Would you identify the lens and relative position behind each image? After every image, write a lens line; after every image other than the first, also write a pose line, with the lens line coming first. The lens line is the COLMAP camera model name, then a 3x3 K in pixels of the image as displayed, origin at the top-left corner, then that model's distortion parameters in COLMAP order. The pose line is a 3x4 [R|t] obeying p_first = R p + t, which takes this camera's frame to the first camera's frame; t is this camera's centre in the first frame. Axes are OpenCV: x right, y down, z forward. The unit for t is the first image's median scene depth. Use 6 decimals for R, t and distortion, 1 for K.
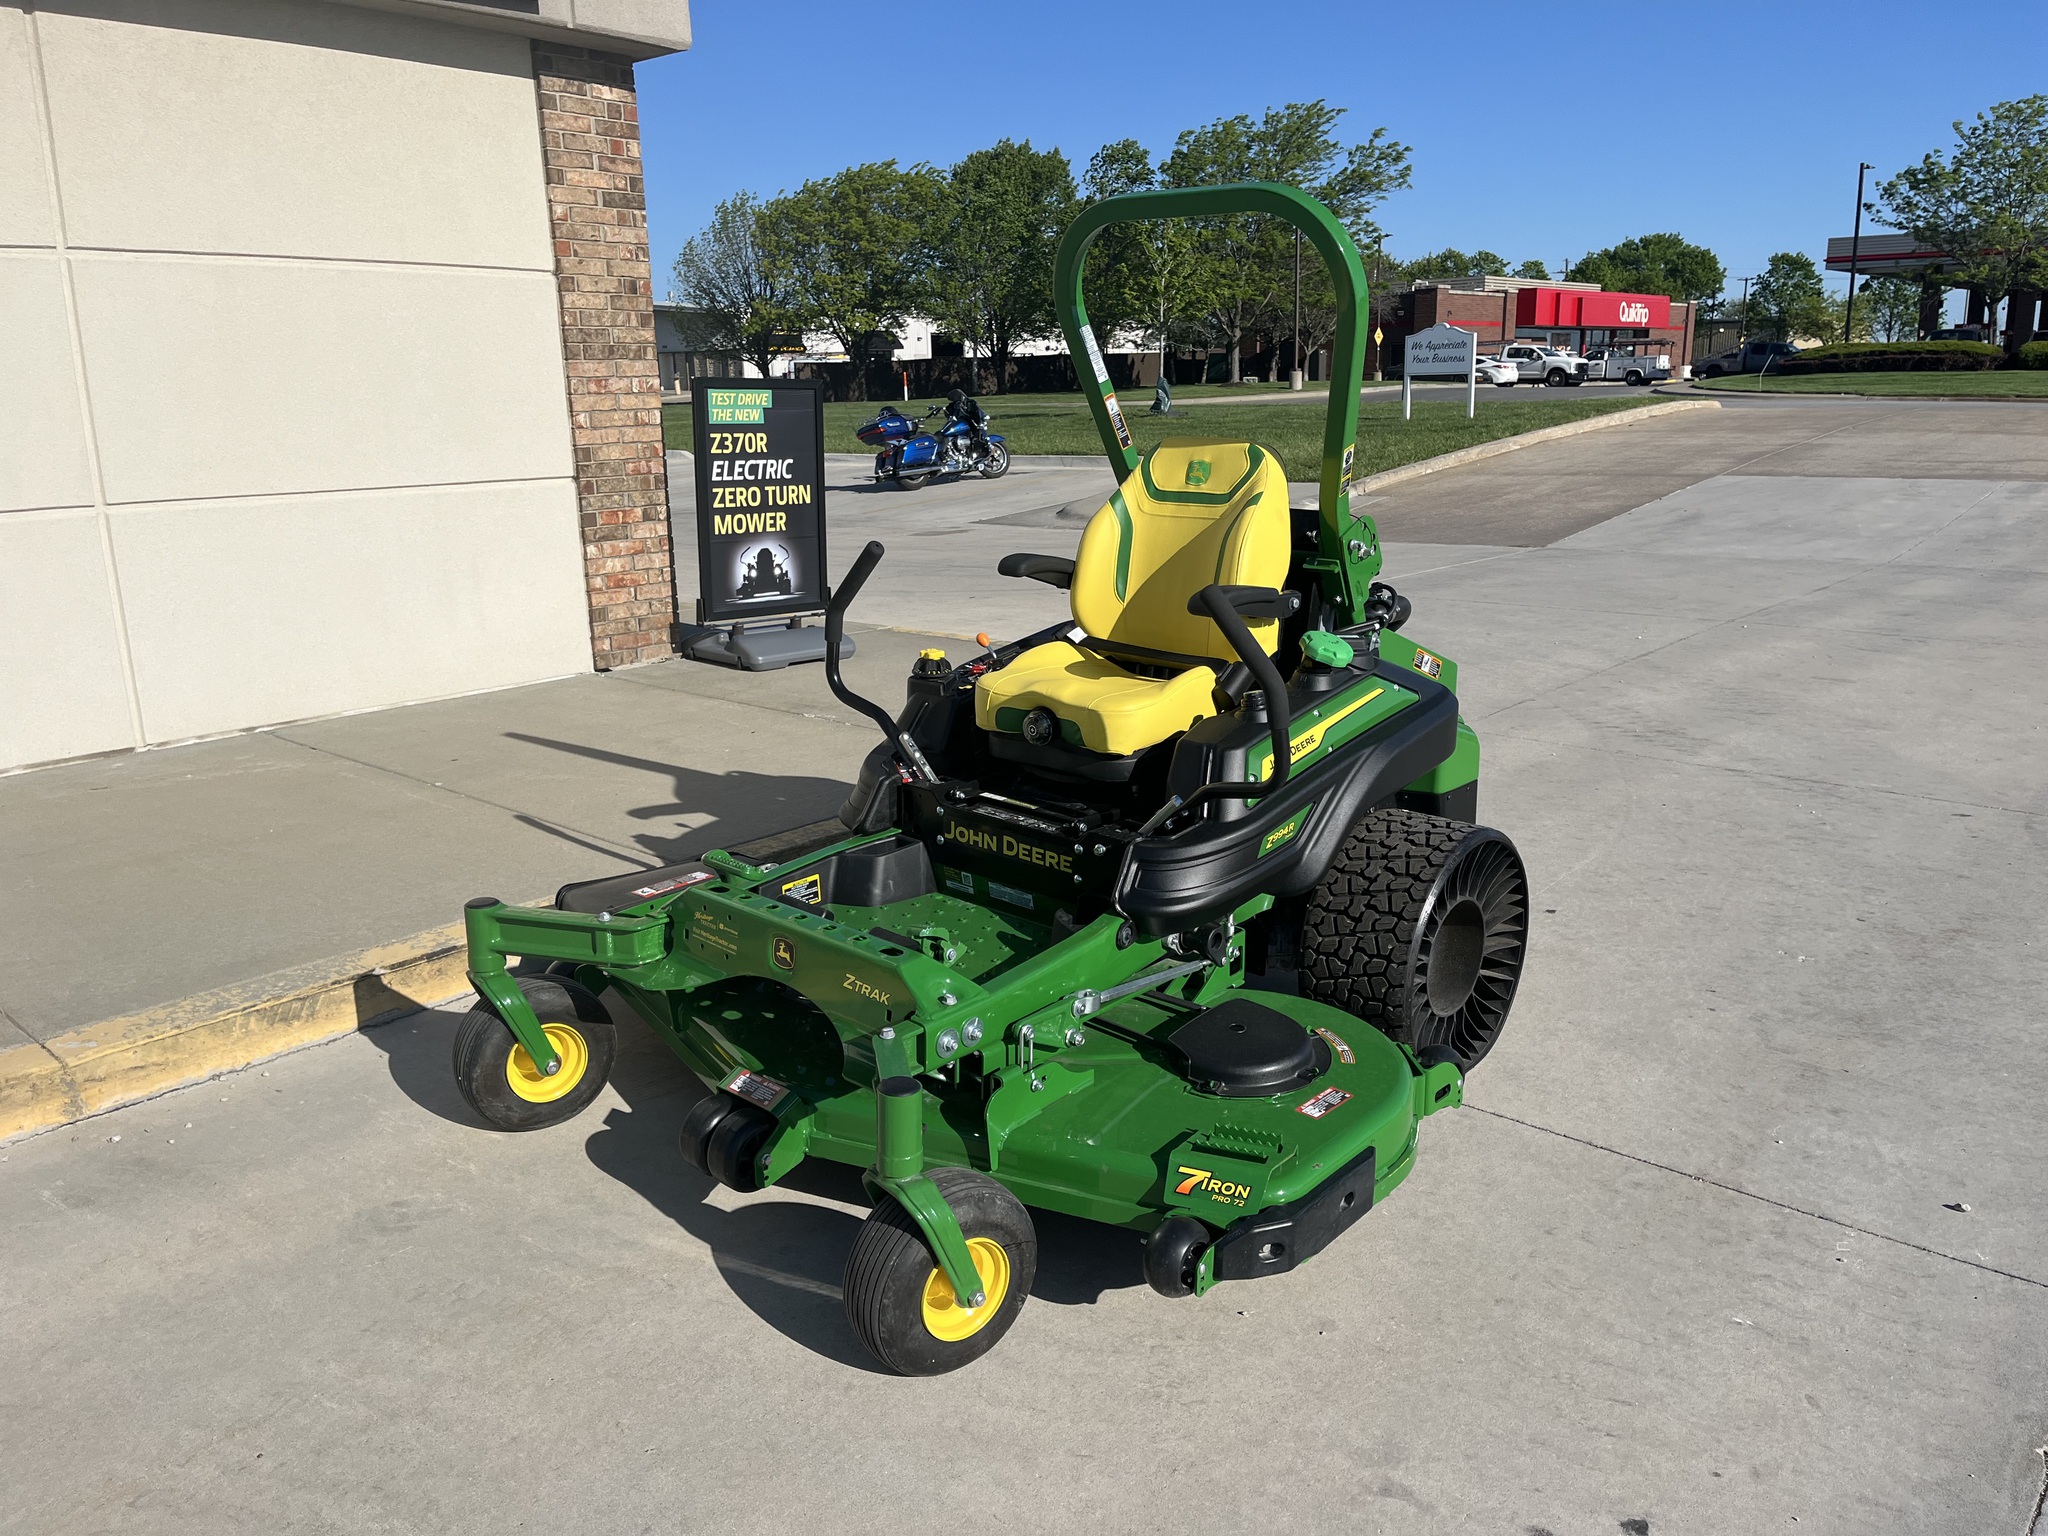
lens RADIAL K [[1552.5, 0, 1046.3], [0, 1552.5, 775.2], [0, 0, 1]] dist [0.061291, -0.077503]
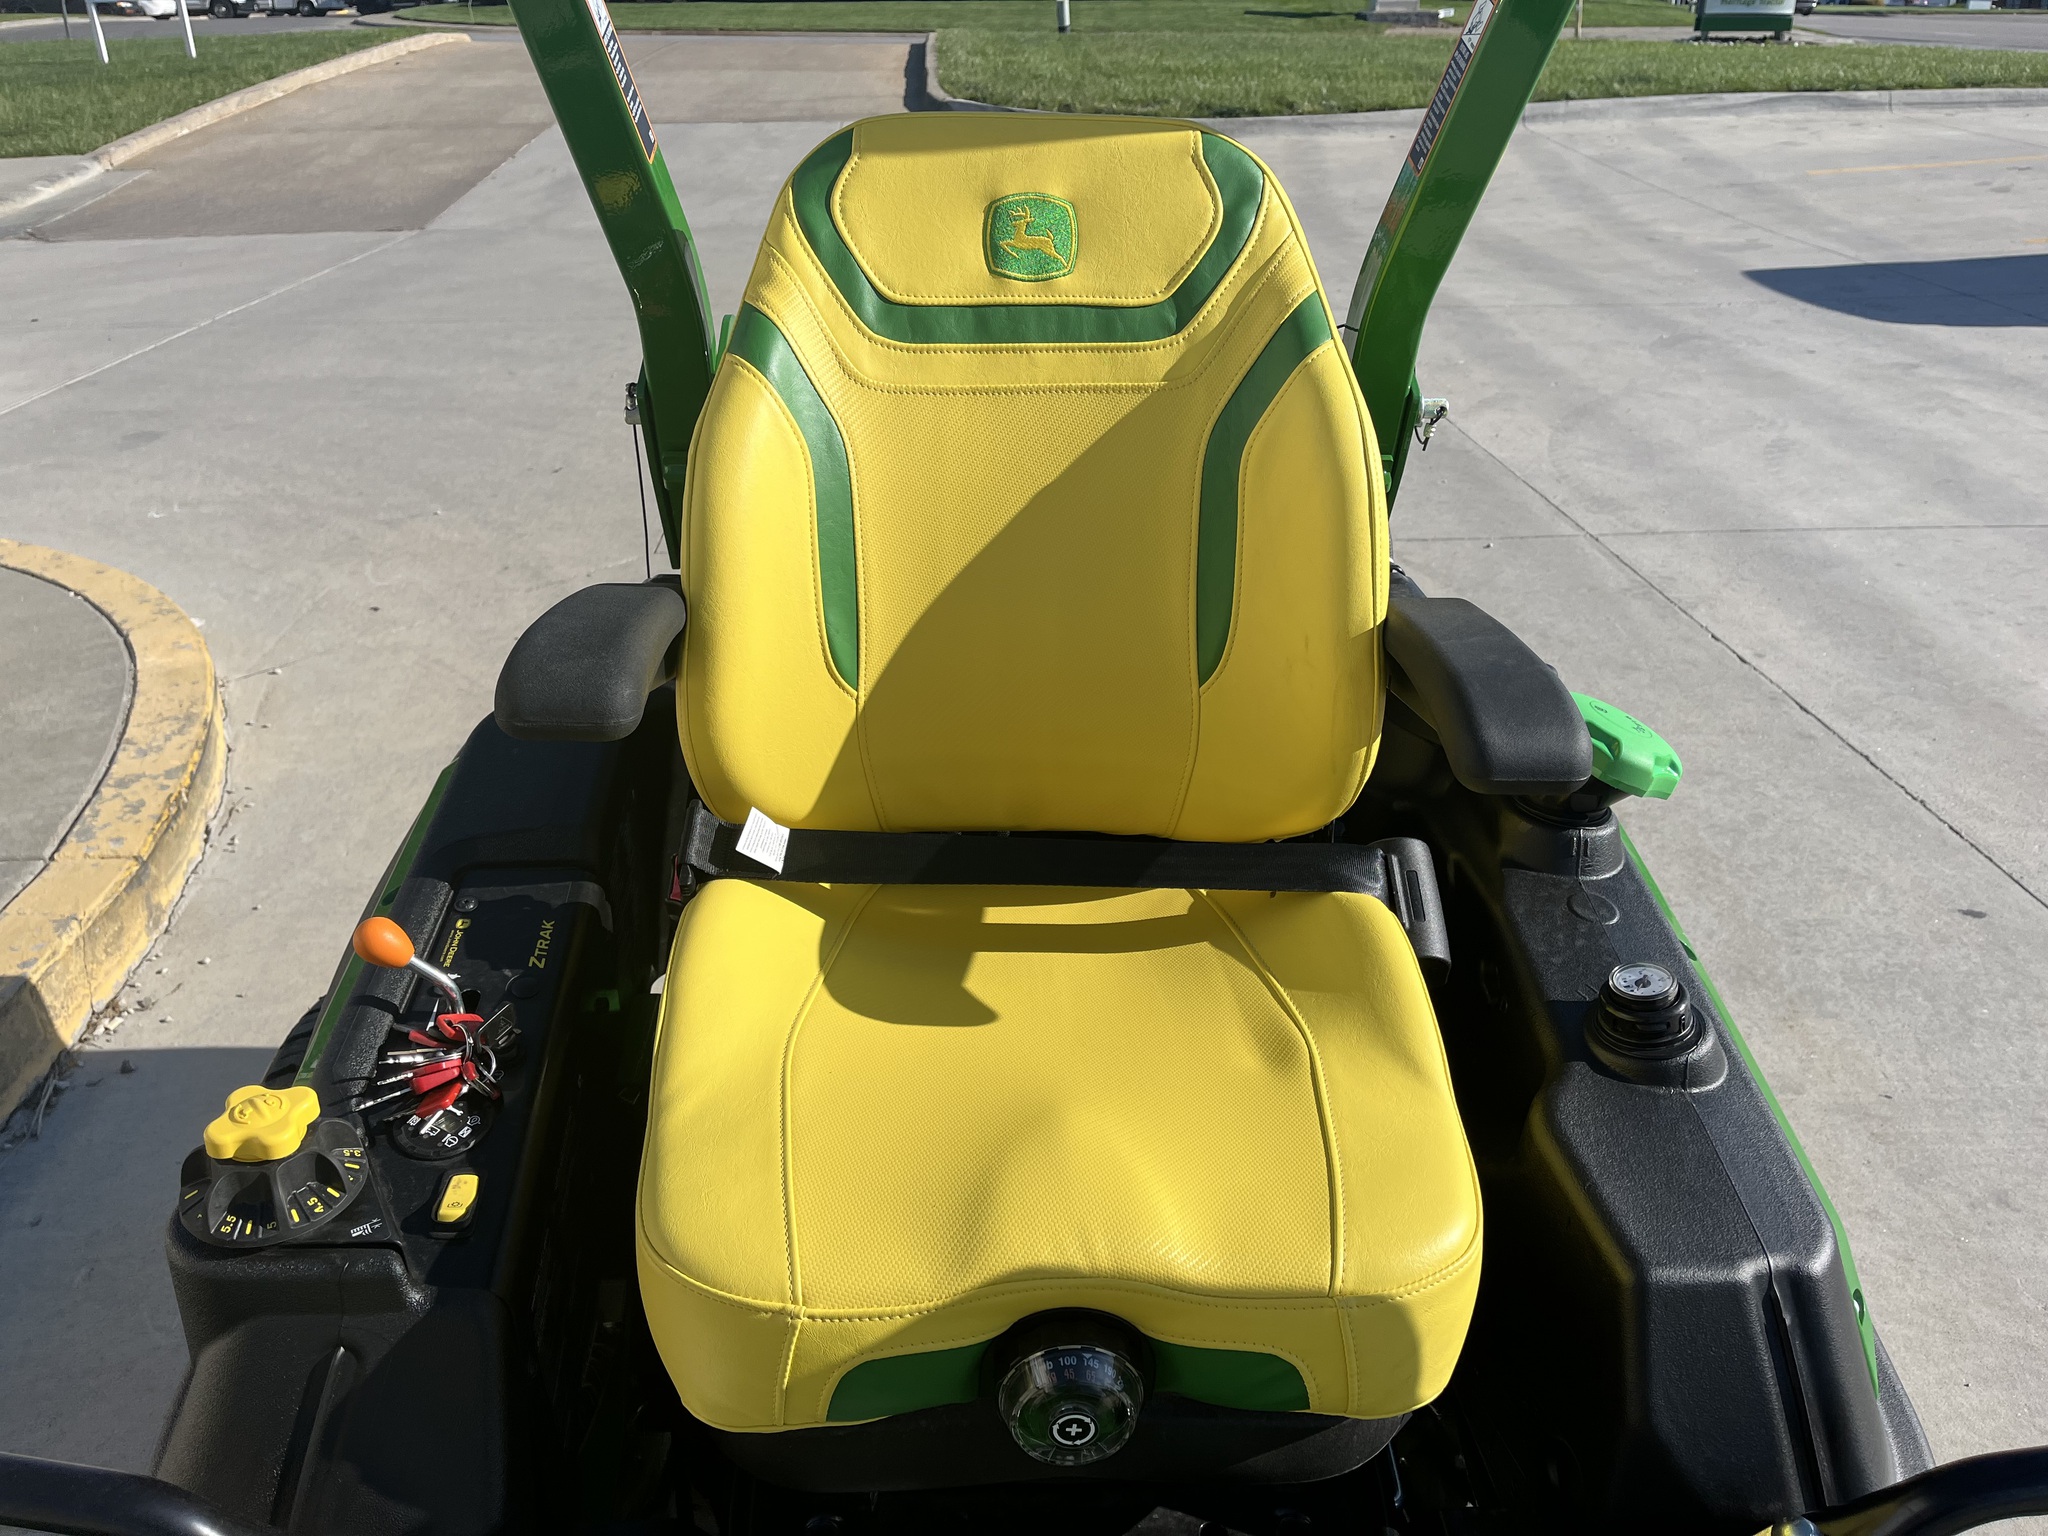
lens RADIAL K [[1535.9, 0, 1017.4], [0, 1535.9, 755.2], [0, 0, 1]] dist [0.114899, -0.156562]
pose [[0.728583, -0.291267, 0.619943, -0.062791], [0.165316, 0.953102, 0.253509, -0.089378], [-0.664708, -0.082216, 0.742566, 0.391727]]
